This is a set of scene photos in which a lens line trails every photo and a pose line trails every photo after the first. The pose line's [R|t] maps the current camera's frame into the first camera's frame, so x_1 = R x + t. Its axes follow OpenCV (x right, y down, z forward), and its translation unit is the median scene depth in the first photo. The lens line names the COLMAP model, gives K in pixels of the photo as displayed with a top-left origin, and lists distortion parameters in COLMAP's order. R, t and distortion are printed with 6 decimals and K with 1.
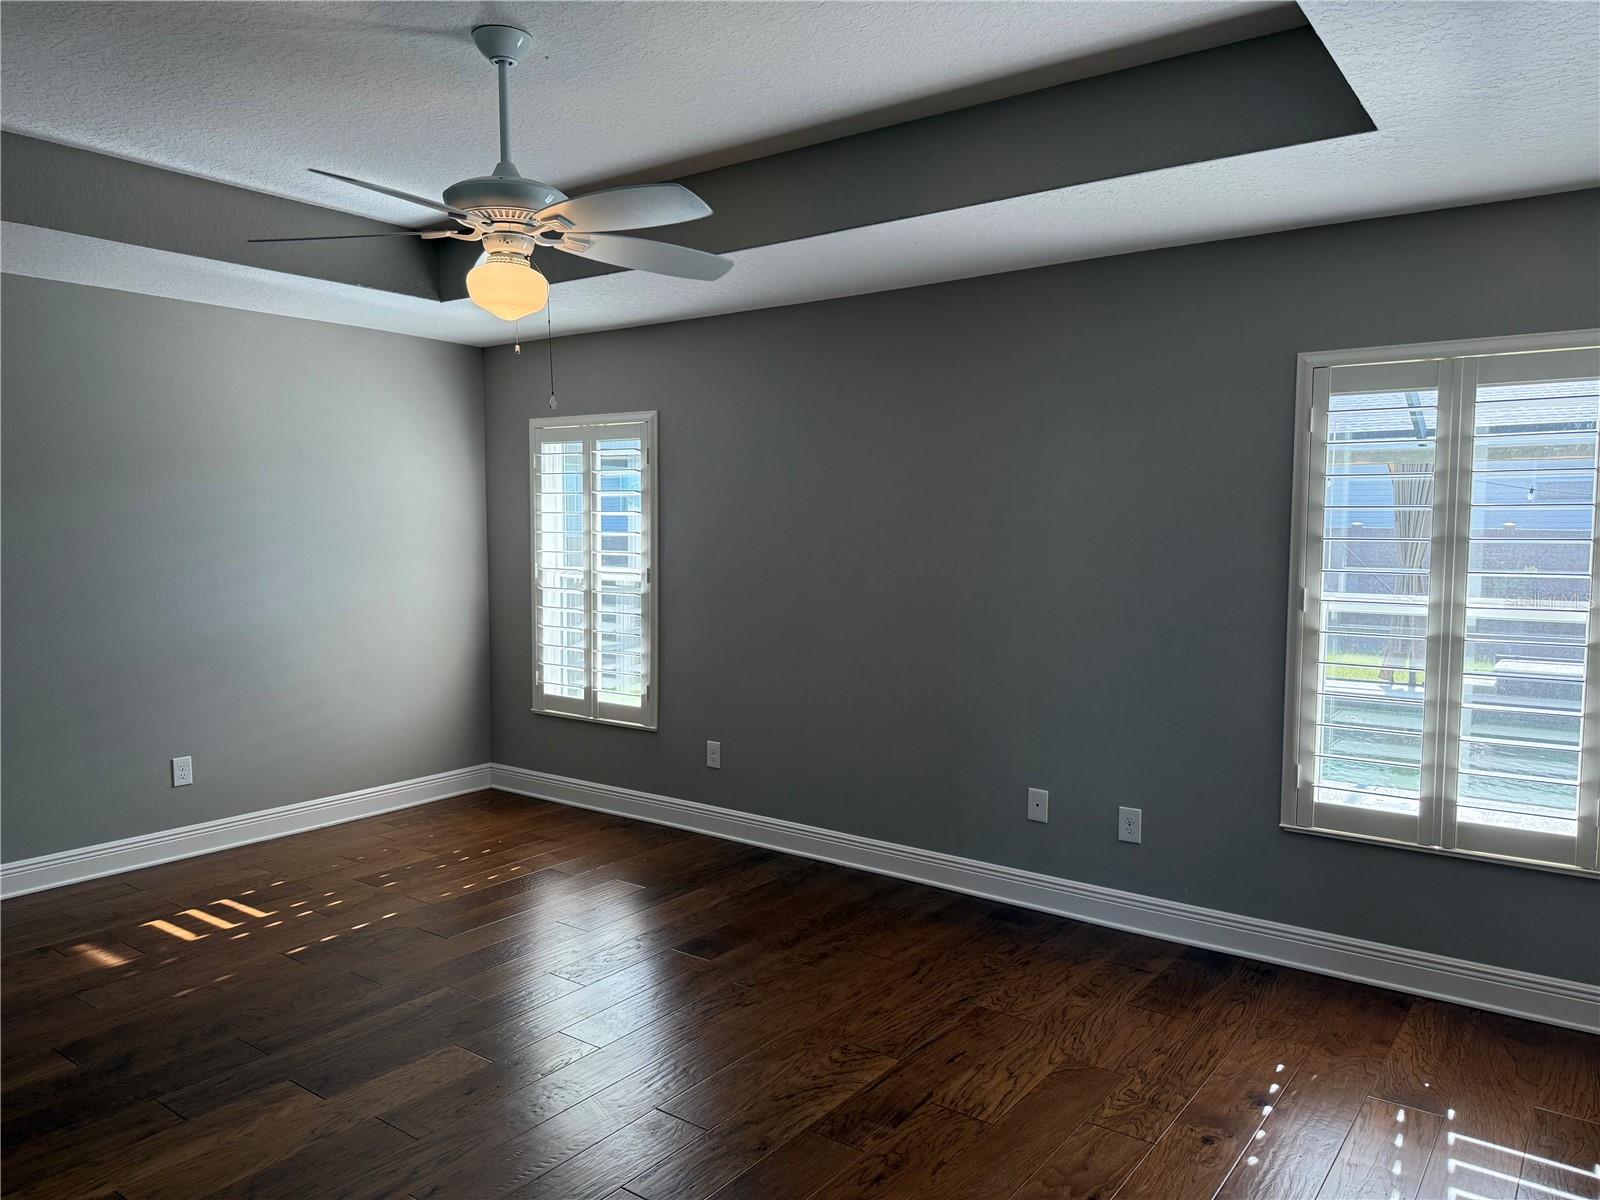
lens RADIAL K [[1126.1, 0, 800.0], [0, 1126.1, 600.0], [0, 0, 1]] dist [0.125968, -0.139368]
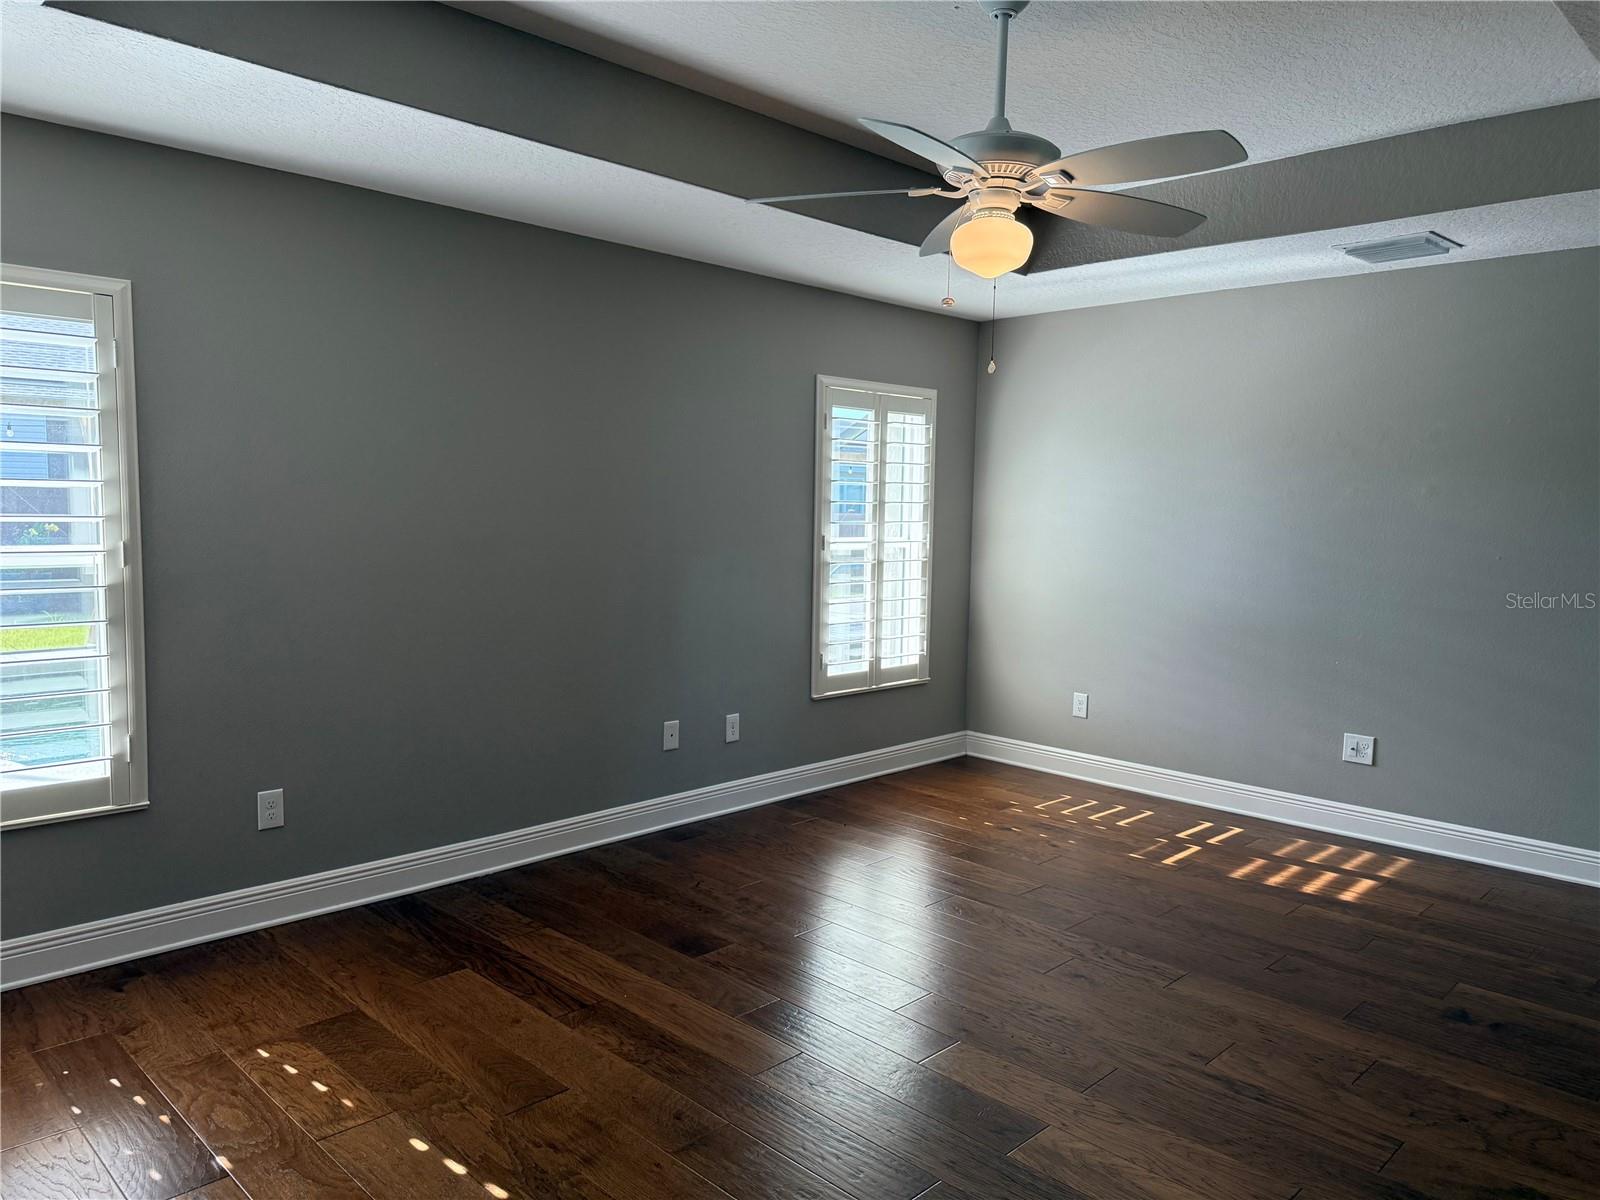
lens RADIAL K [[1126.1, 0, 800.0], [0, 1126.1, 600.0], [0, 0, 1]] dist [0.125968, -0.139368]
pose [[0.146474, -0.086969, 0.985384, -0.994454], [0.045093, 0.995679, 0.081175, -0.045599], [-0.988186, 0.032544, 0.149763, 0.800386]]
